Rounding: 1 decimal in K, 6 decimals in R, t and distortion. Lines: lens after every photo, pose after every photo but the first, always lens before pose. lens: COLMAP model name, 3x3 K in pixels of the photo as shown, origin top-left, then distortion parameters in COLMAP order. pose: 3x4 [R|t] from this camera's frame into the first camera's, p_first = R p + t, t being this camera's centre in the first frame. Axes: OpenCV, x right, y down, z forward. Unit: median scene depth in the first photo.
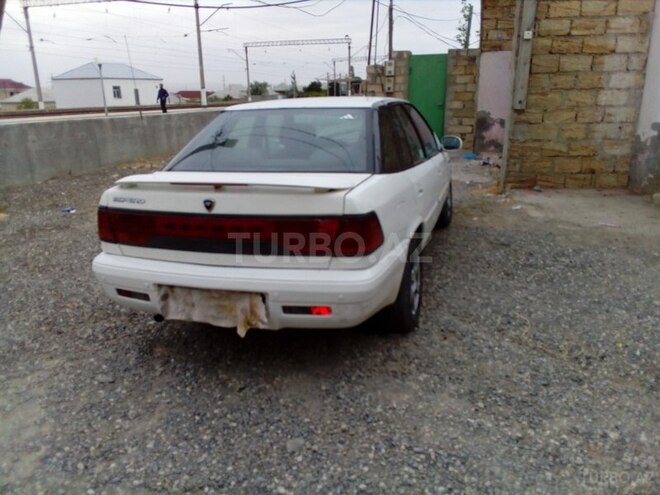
lens RADIAL K [[508.4, 0, 330.2], [0, 508.4, 247.6], [0, 0, 1]] dist [0.019607, -0.033774]
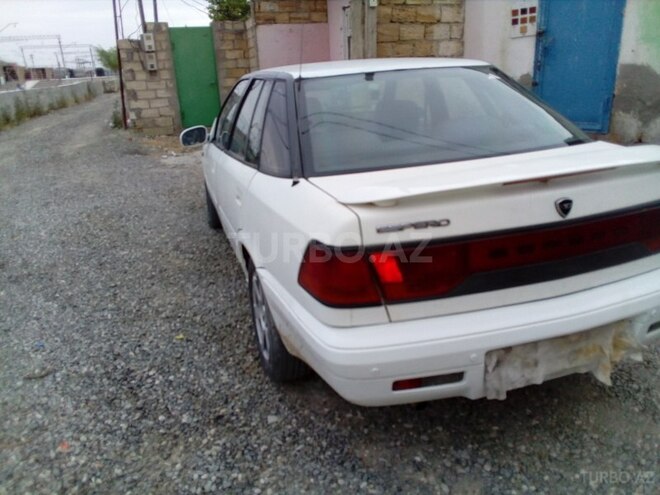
lens RADIAL K [[508.4, 0, 329.4], [0, 508.4, 248.3], [0, 0, 1]] dist [0.019607, -0.033774]
pose [[0.823049, -0.210412, 0.527557, -0.303414], [0.193328, 0.977169, 0.088124, -0.053428], [-0.534054, 0.029461, 0.844937, 0.220545]]
